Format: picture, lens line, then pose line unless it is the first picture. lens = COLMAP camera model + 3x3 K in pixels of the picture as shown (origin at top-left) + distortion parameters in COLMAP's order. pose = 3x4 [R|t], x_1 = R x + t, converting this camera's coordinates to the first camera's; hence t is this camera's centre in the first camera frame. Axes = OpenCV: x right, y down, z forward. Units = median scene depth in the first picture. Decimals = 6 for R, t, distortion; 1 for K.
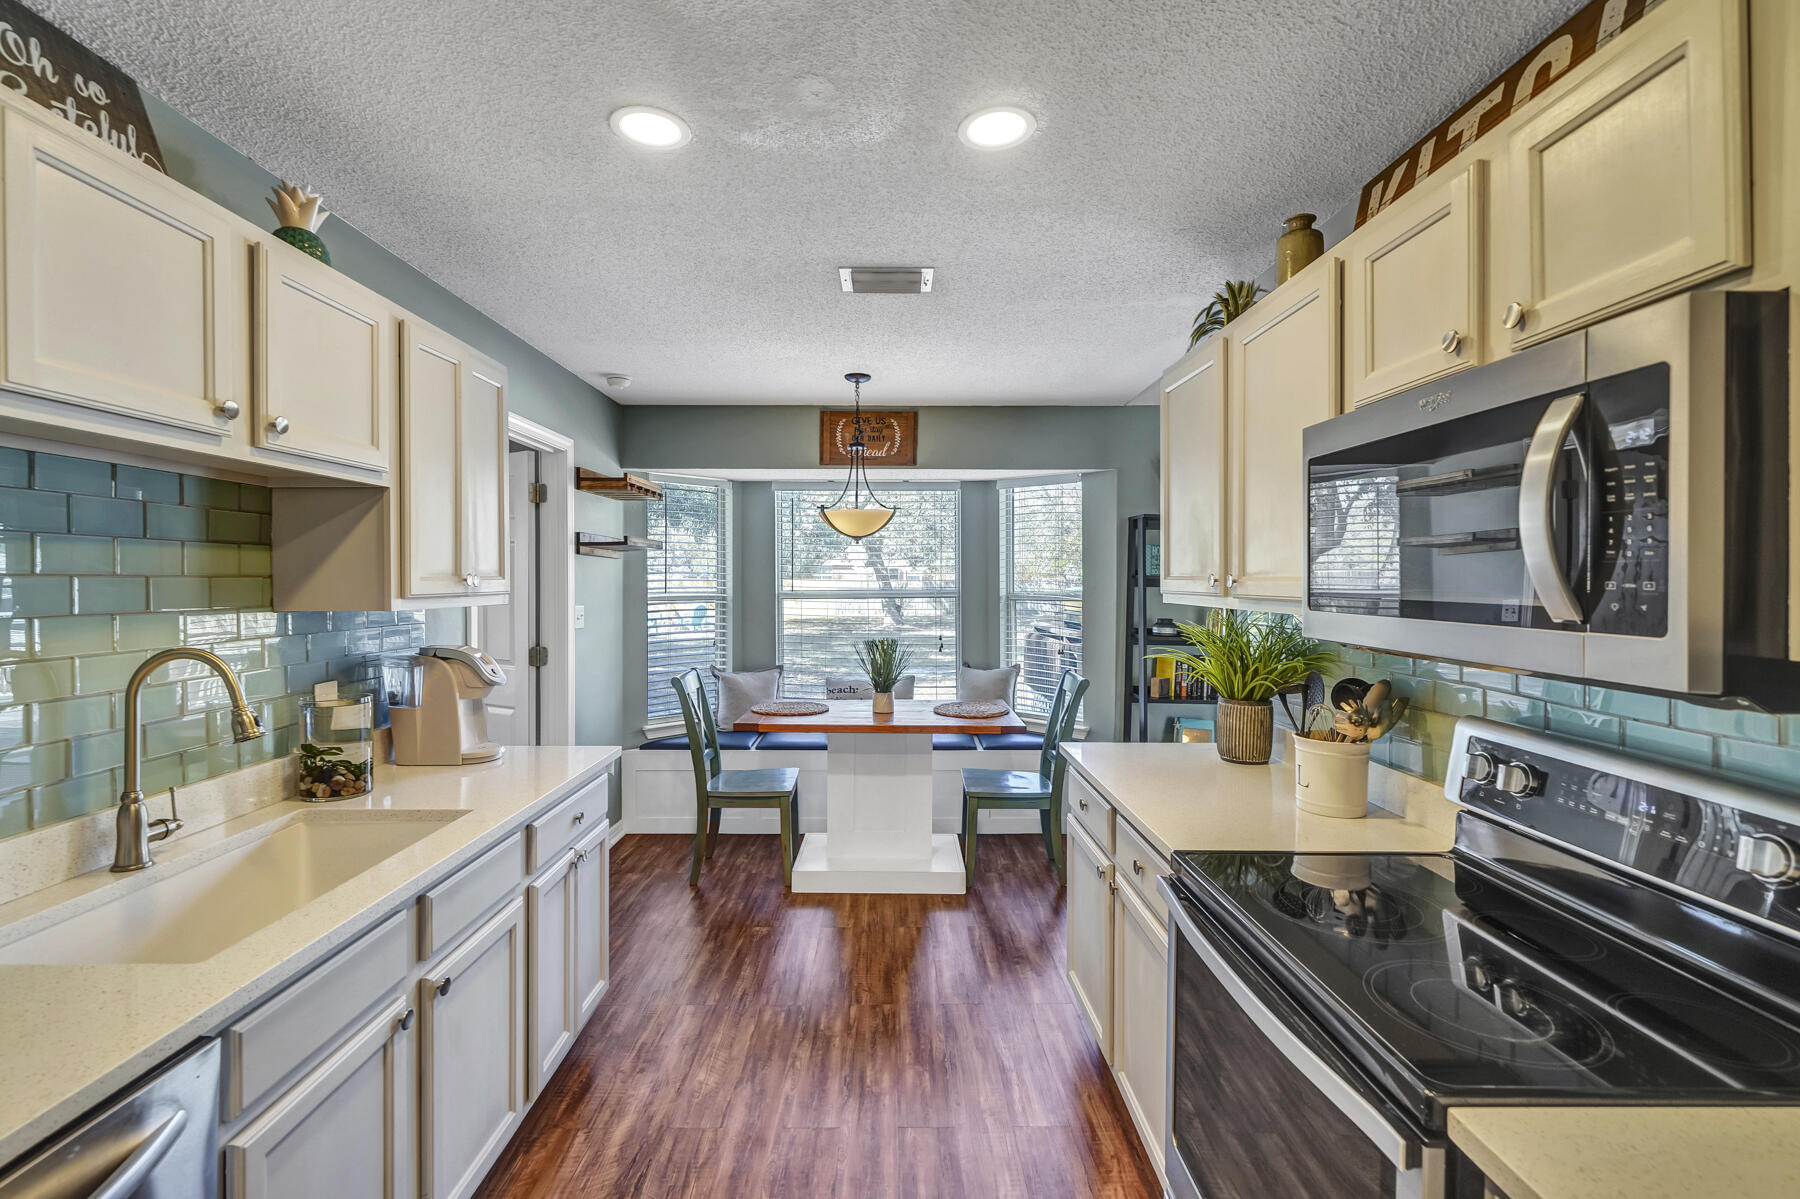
lens RADIAL K [[777.7, 0, 899.4], [0, 777.7, 587.6], [0, 0, 1]] dist [-0.002235, -0.000844]
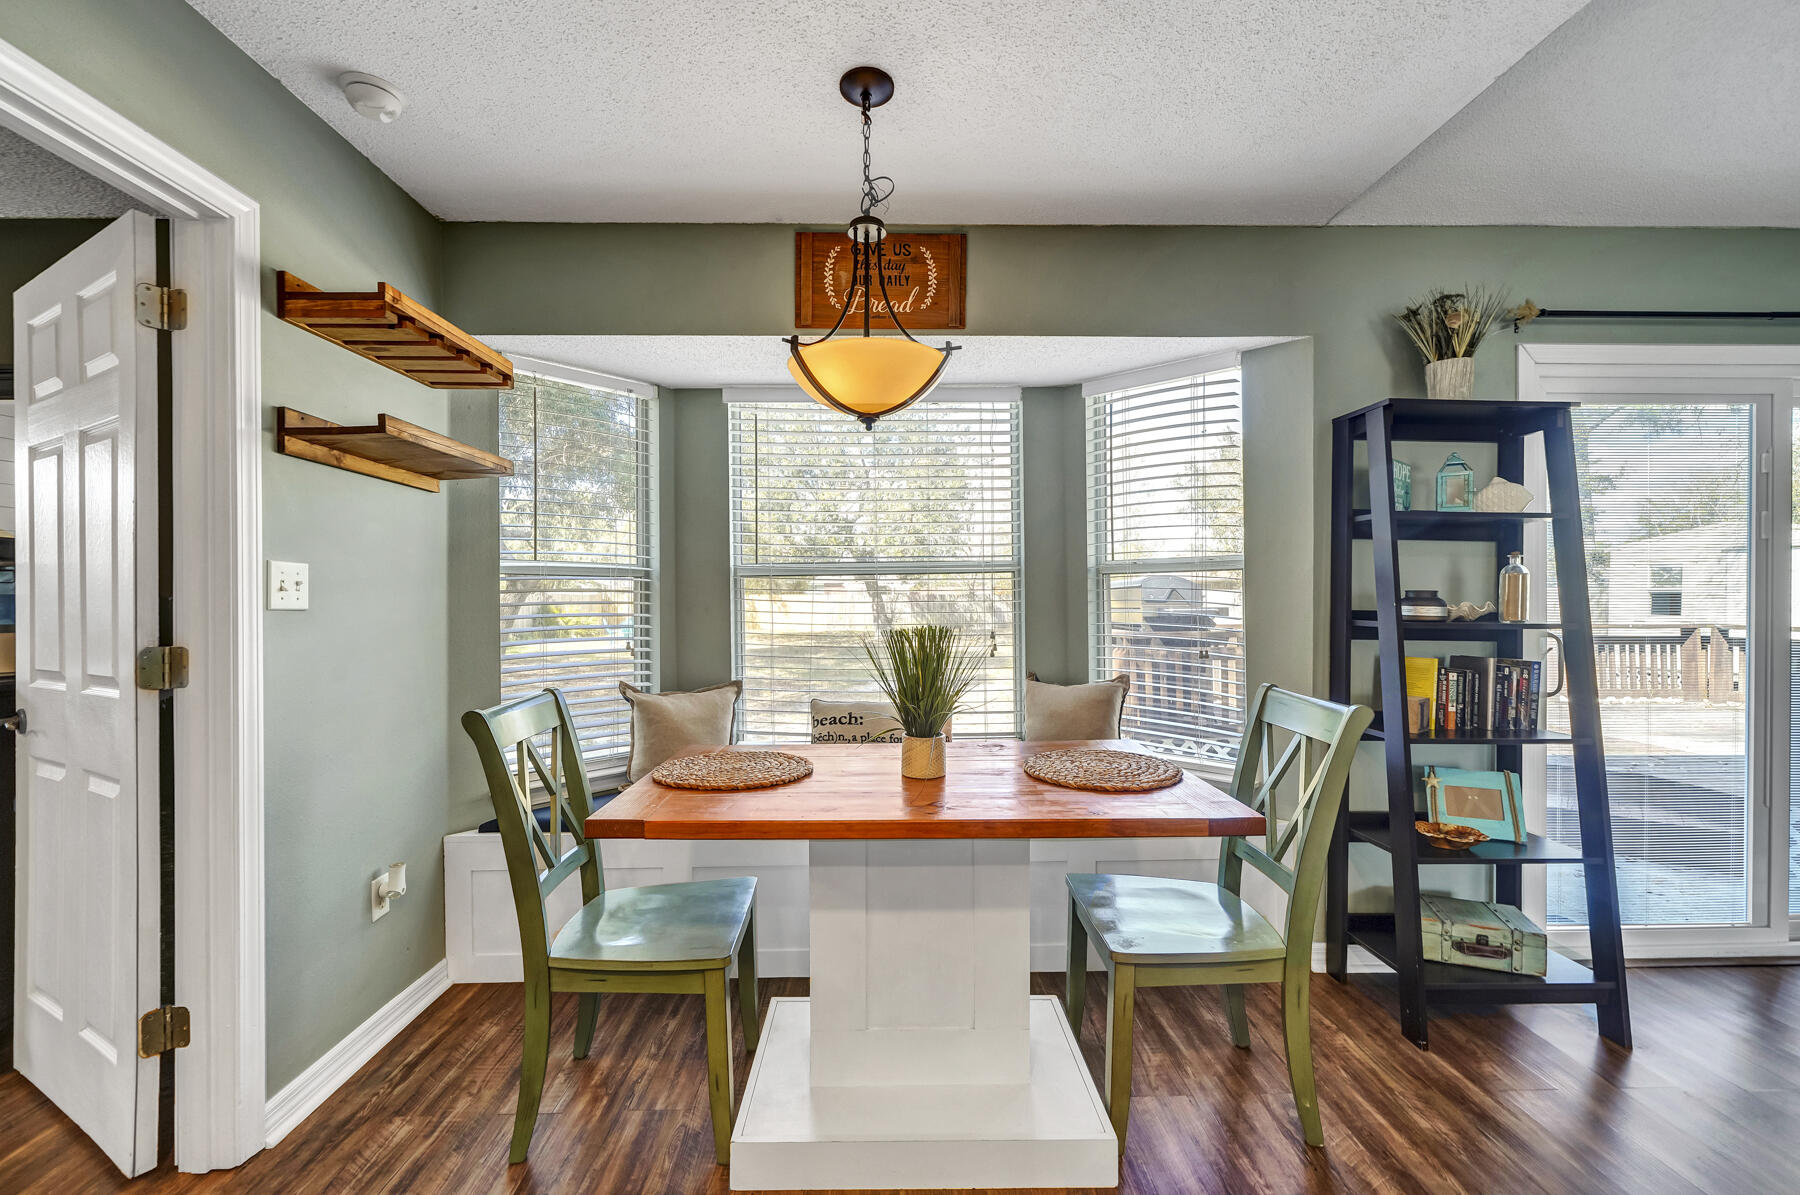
lens RADIAL K [[717.2, 0, 902.9], [0, 717.2, 608.8], [0, 0, 1]] dist [-0.000541, 0.000029]
pose [[0.999757, -0.007017, 0.020913, -0.036457], [0.006933, 0.999968, 0.004103, 0.045958], [-0.020941, -0.003957, 0.999773, 0.475025]]
